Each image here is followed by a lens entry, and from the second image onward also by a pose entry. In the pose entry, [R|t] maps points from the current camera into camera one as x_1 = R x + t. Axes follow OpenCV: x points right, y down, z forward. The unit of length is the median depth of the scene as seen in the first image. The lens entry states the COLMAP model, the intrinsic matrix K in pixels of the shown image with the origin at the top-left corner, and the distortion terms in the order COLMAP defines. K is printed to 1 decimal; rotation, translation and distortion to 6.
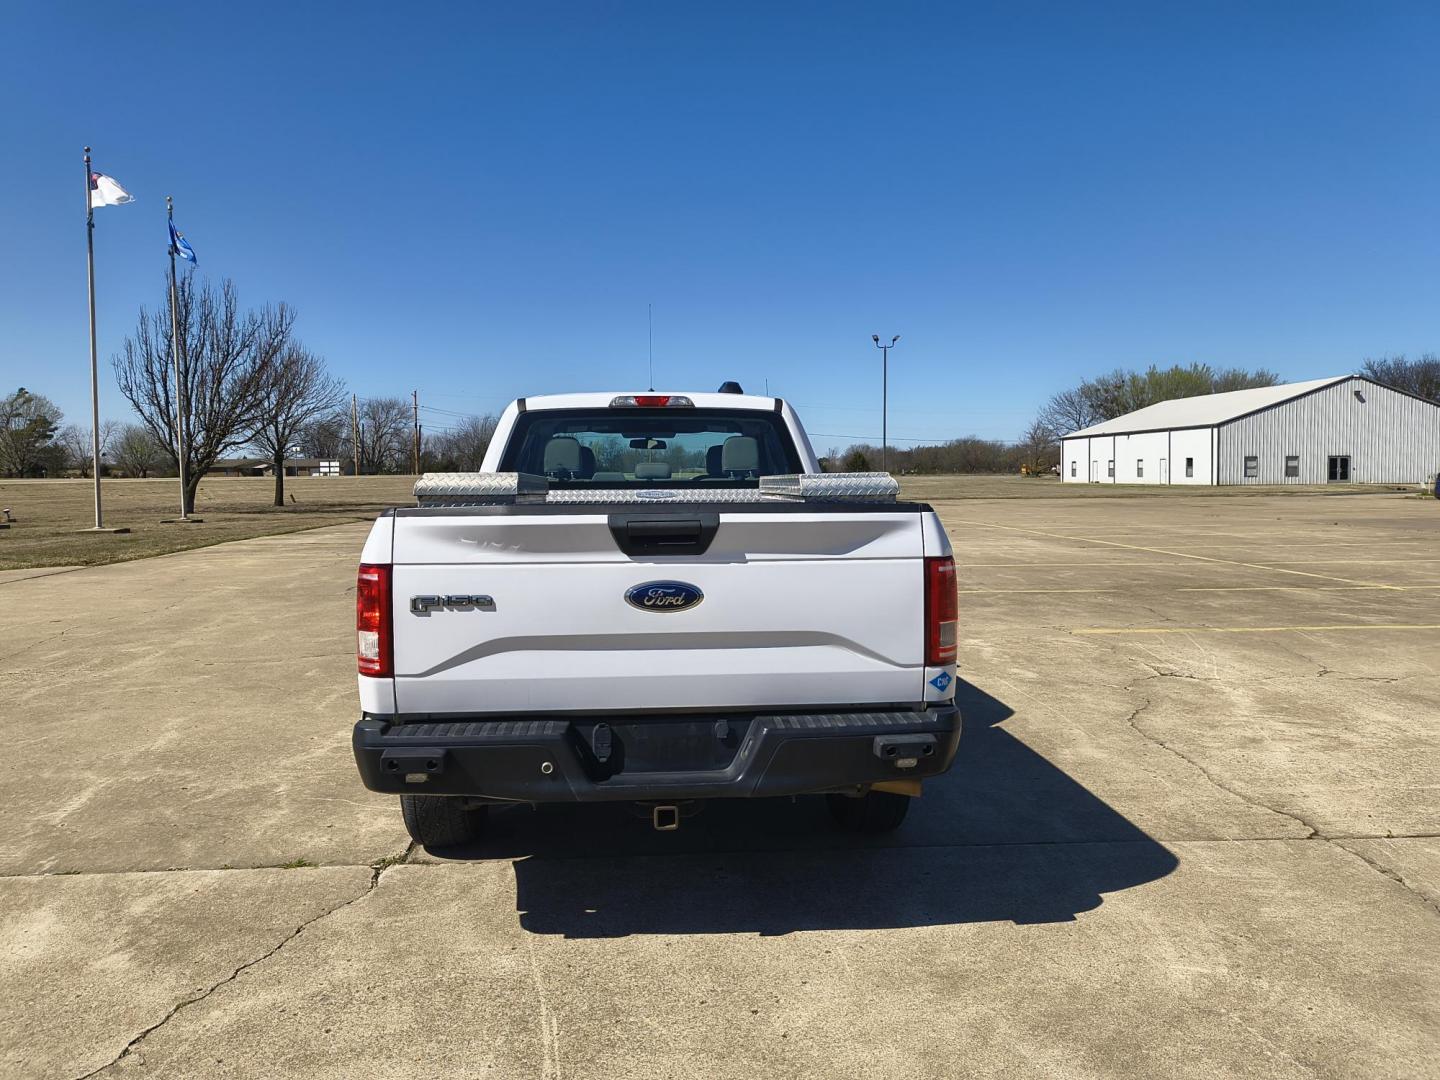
lens RADIAL K [[1041.0, 0, 709.7], [0, 1041.0, 496.3], [0, 0, 1]] dist [0.020821, -0.029055]
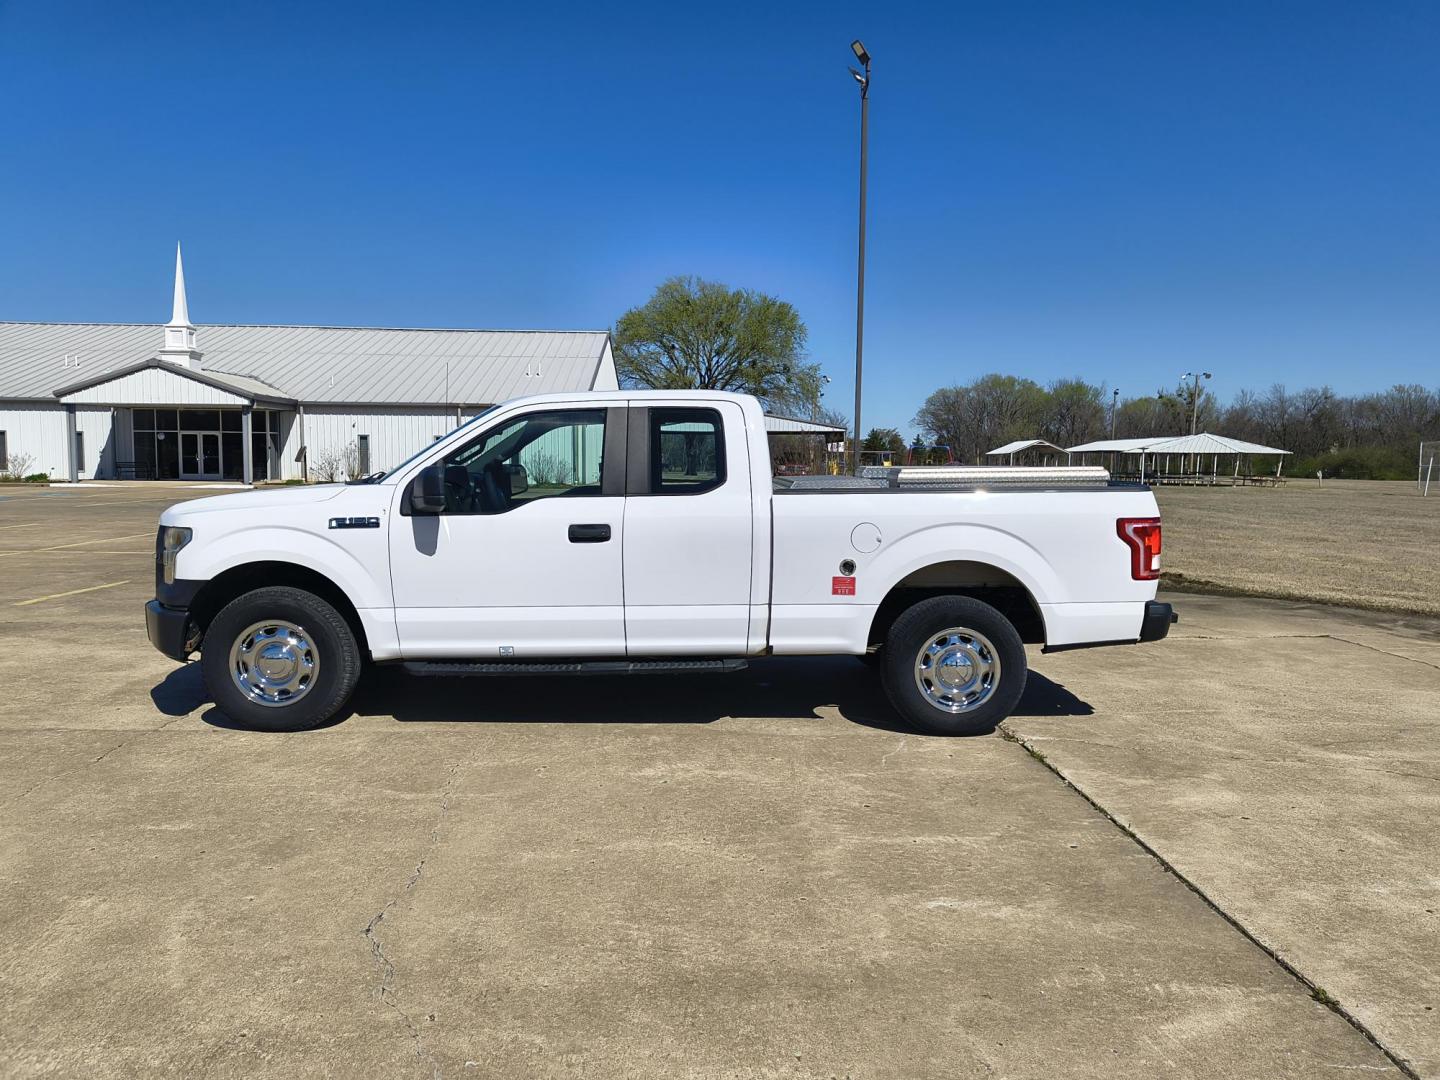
lens RADIAL K [[1041.0, 0, 721.9], [0, 1041.0, 536.1], [0, 0, 1]] dist [0.020821, -0.029055]
pose [[0.051500, -0.064935, 0.996560, -1.291471], [0.008706, 0.997875, 0.064571, -0.015393], [-0.998635, 0.005350, 0.051956, 0.991150]]
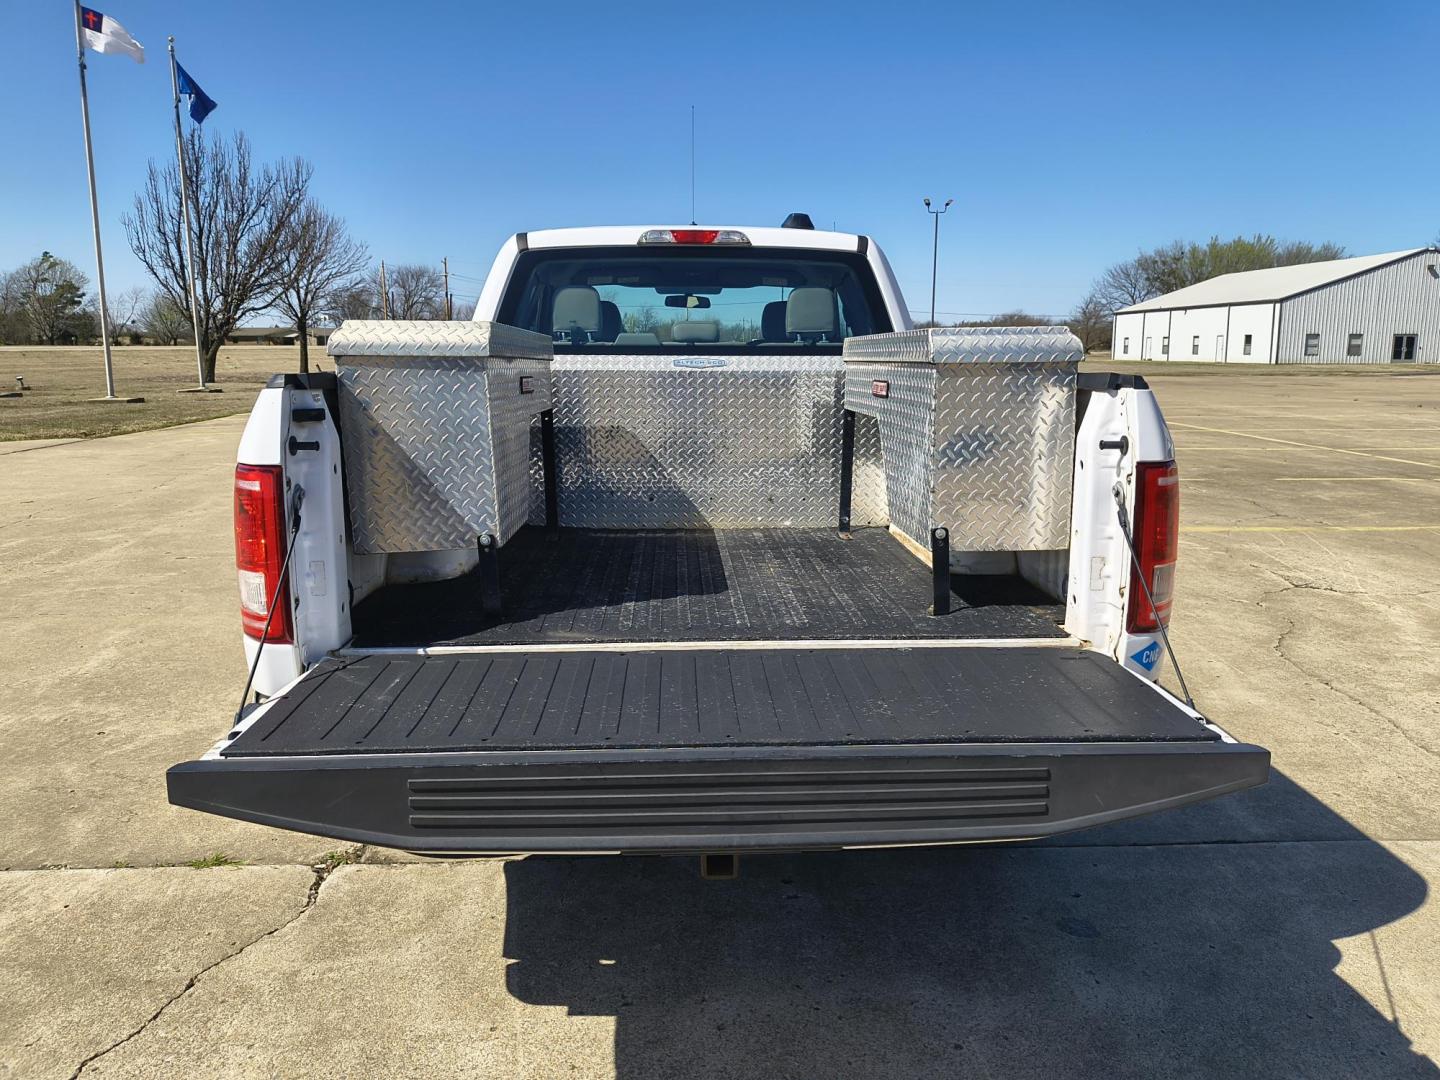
lens RADIAL K [[1041.0, 0, 728.4], [0, 1041.0, 521.1], [0, 0, 1]] dist [0.020821, -0.029055]
pose [[0.999797, 0.012049, -0.016165, -0.016660], [-0.009622, 0.989727, 0.142645, 0.003802], [0.017718, -0.142461, 0.989642, 0.230066]]
